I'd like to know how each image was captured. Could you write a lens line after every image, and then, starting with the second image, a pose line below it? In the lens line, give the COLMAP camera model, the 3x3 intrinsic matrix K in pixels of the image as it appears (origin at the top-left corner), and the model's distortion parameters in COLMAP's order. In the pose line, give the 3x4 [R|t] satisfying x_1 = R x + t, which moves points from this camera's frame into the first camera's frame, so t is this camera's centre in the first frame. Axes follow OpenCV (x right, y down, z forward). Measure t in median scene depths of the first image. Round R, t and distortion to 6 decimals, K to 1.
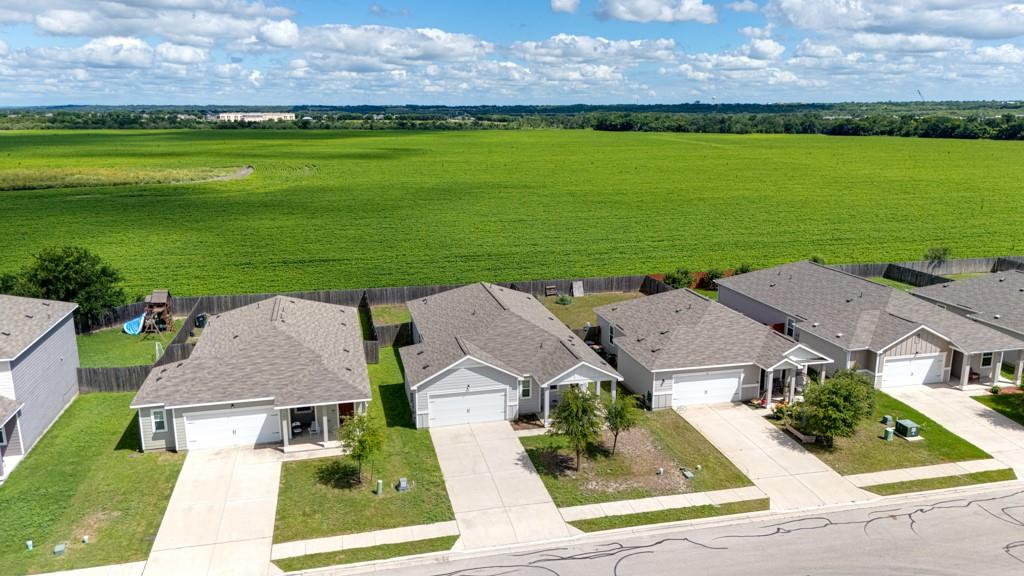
lens RADIAL K [[752.8, 0, 508.0], [0, 752.8, 284.3], [0, 0, 1]] dist [0.091762, -0.126957]
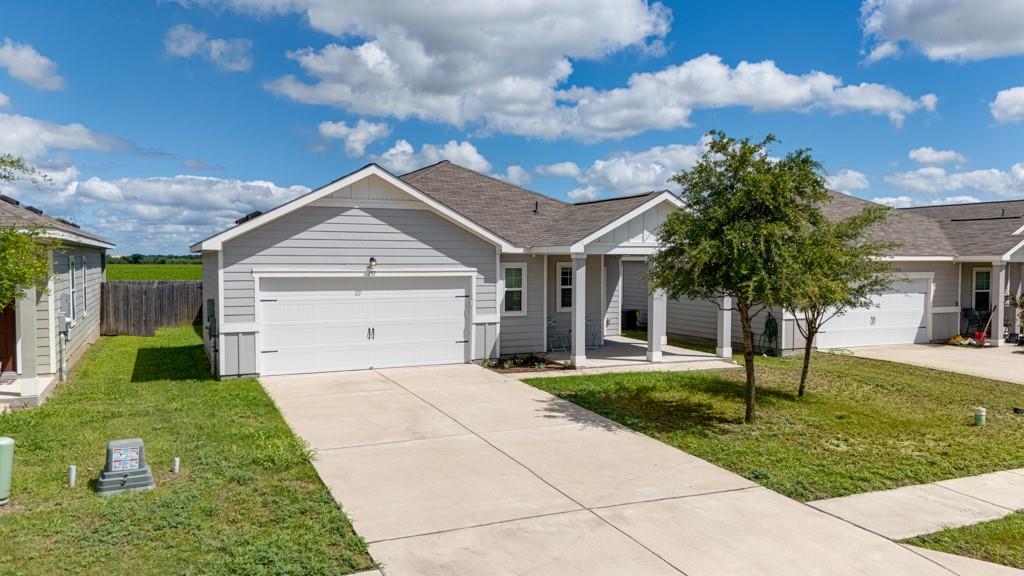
lens RADIAL K [[752.8, 0, 508.0], [0, 752.8, 284.3], [0, 0, 1]] dist [0.091762, -0.126957]
pose [[0.980180, -0.000468, 0.198107, -0.060235], [0.040280, 0.979580, -0.196980, 0.219808], [-0.193969, 0.201056, 0.960184, 0.625998]]
